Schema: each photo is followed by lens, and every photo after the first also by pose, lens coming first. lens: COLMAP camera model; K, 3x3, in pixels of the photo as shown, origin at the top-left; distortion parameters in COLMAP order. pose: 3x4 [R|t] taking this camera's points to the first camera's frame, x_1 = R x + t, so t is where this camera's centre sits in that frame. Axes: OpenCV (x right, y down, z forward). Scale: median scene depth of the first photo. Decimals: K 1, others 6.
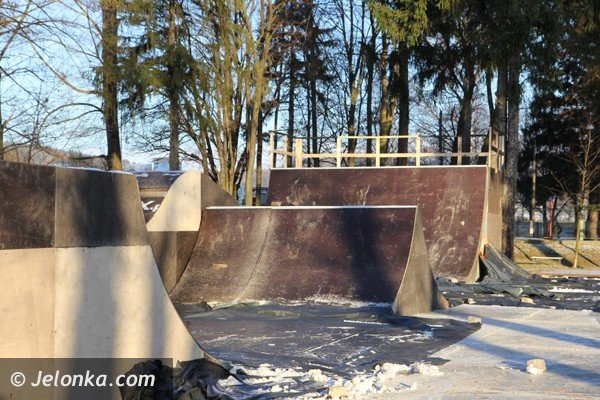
lens RADIAL K [[1146.4, 0, 300.0], [0, 1146.4, 200.0], [0, 0, 1]] dist [0.261529, 0.028526]
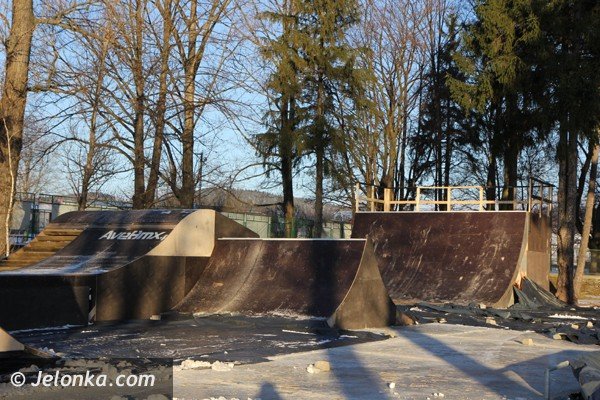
lens RADIAL K [[910.3, 0, 300.0], [0, 910.3, 200.0], [0, 0, 1]] dist [0.147989, 0.027869]
pose [[0.977390, 0.006192, -0.211354, 0.232750], [-0.015776, 0.998921, -0.043687, 0.007053], [0.210856, 0.046034, 0.976433, 0.036069]]
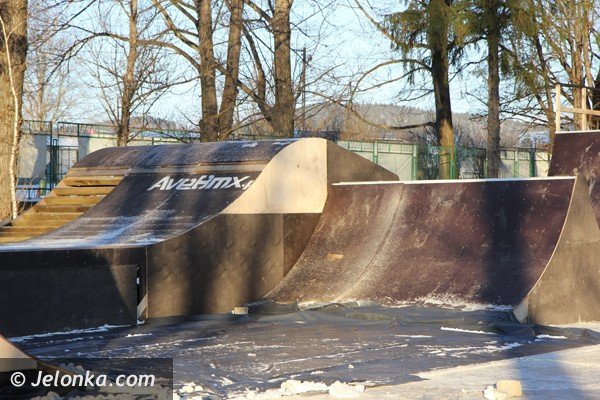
lens RADIAL K [[1423.5, 0, 300.0], [0, 1423.5, 200.0], [0, 0, 1]] dist [0.341409, 0.220379]
pose [[0.946890, -0.011496, -0.321351, 0.227700], [0.016387, 0.999787, 0.012519, 0.005493], [0.321139, -0.017120, 0.946877, 0.058915]]
